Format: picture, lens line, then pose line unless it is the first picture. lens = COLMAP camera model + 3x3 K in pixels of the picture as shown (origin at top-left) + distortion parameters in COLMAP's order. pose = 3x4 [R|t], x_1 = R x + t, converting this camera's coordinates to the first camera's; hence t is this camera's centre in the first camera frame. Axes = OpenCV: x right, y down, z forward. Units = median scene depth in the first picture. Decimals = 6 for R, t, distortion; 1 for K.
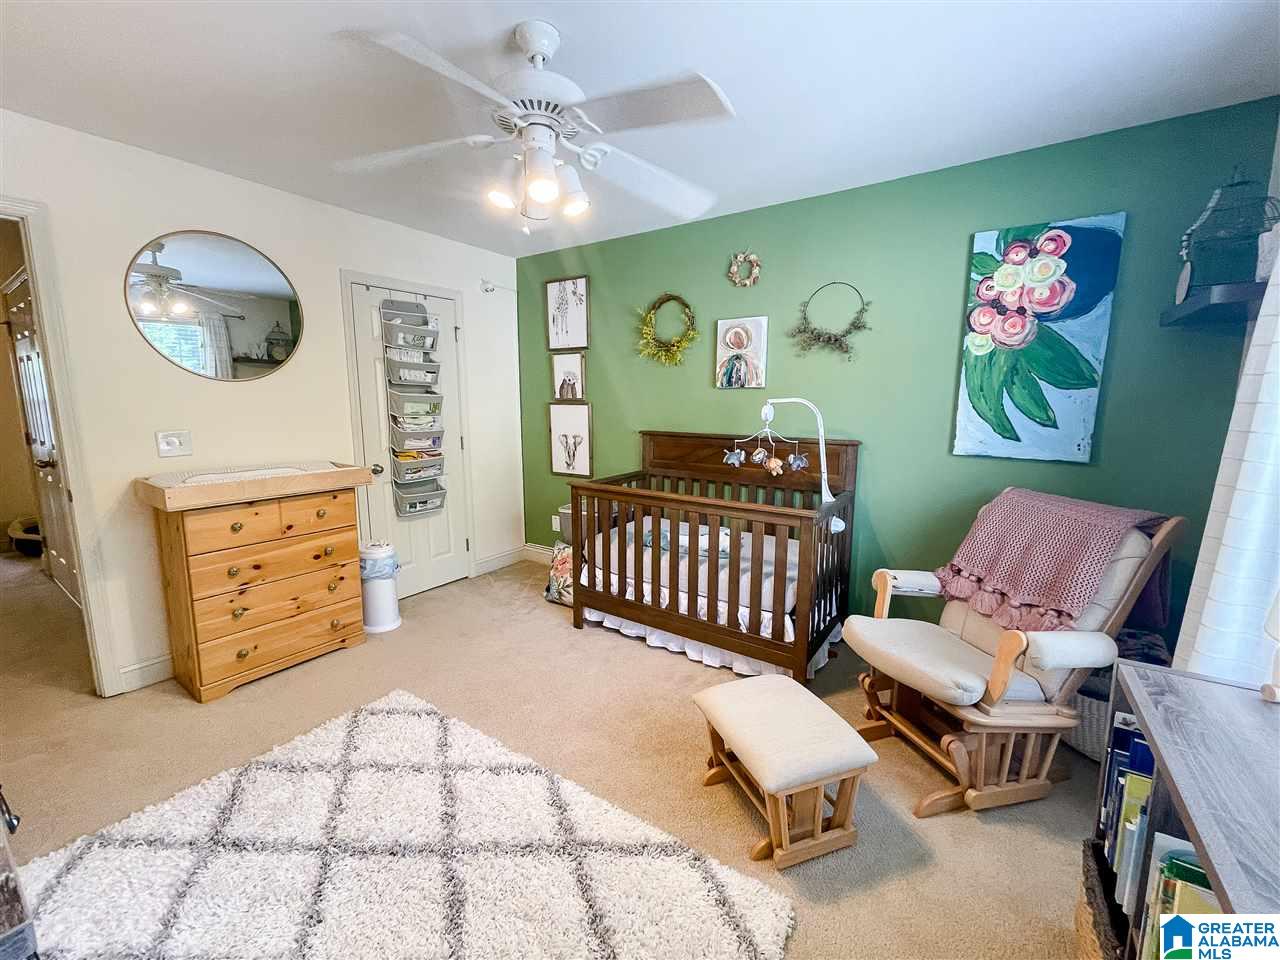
lens RADIAL K [[513.2, 0, 636.4], [0, 513.2, 475.3], [0, 0, 1]] dist [-0.003463, -0.000587]
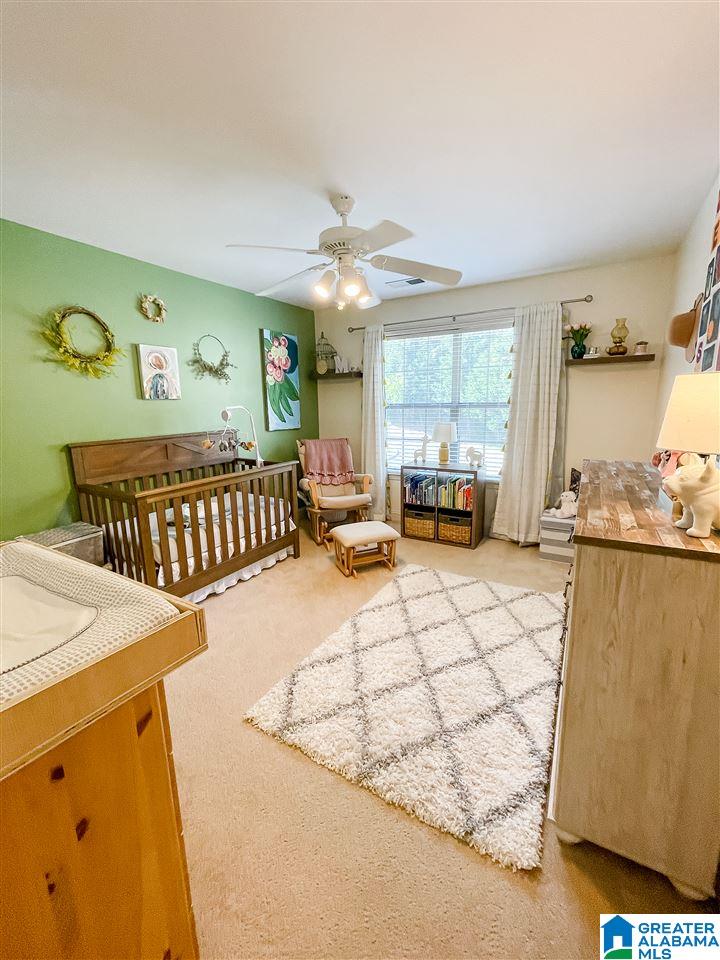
lens RADIAL K [[384.9, 0, 364.4], [0, 384.9, 480.5], [0, 0, 1]] dist [-0.003463, -0.000587]
pose [[-0.071540, -0.201473, 0.976878, -1.104211], [0.164175, 0.963651, 0.210768, -0.121672], [-0.983834, 0.175457, -0.035862, 0.739074]]
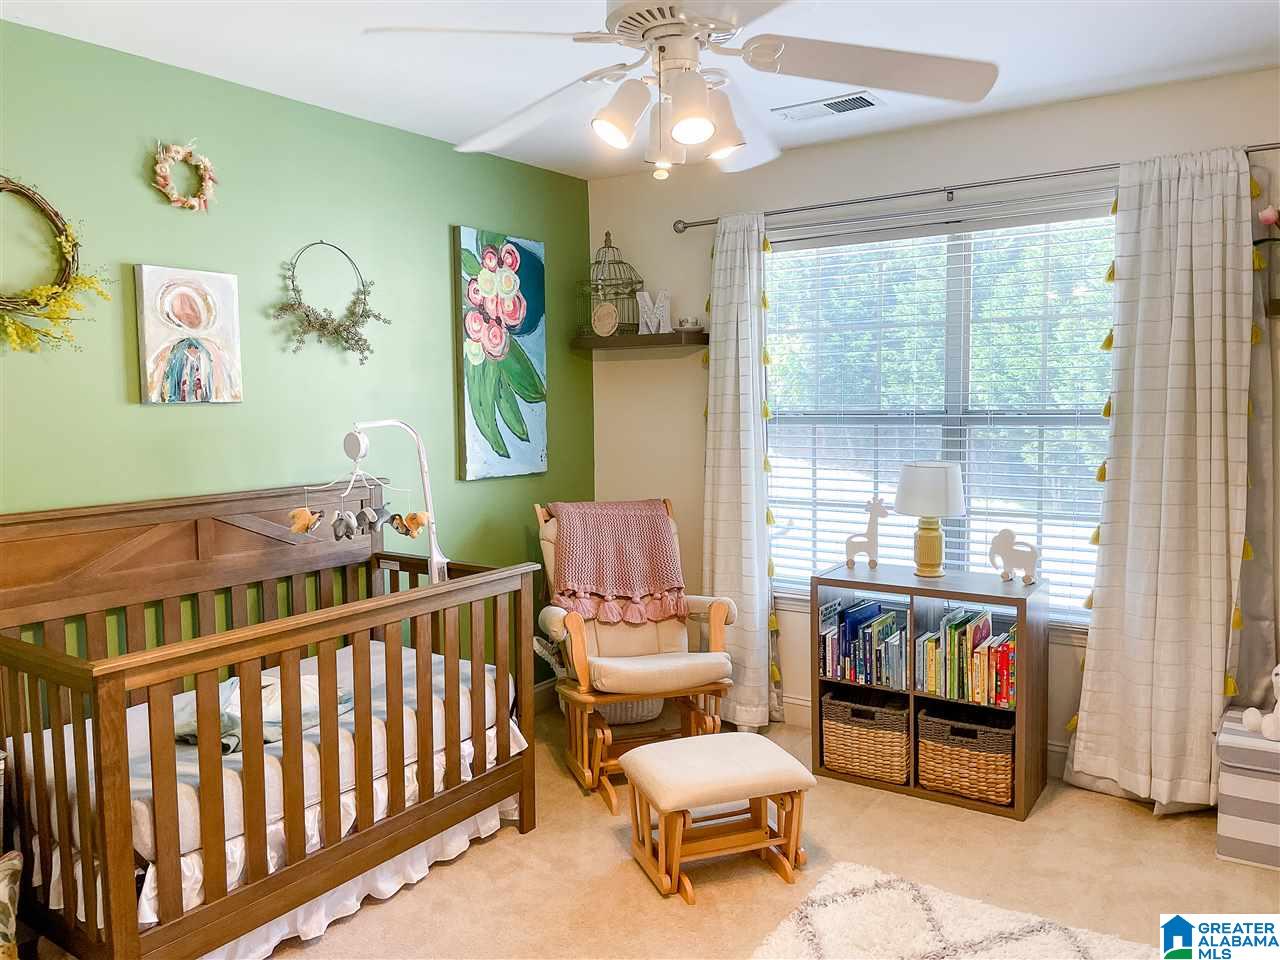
lens RADIAL K [[964.4, 0, 645.6], [0, 964.4, 480.7], [0, 0, 1]] dist [0.052802, -0.046779]
pose [[-0.010898, -0.090920, 0.995799, -1.012975], [0.161812, 0.982572, 0.091483, -0.145786], [-0.986761, 0.162130, 0.004004, 0.744865]]
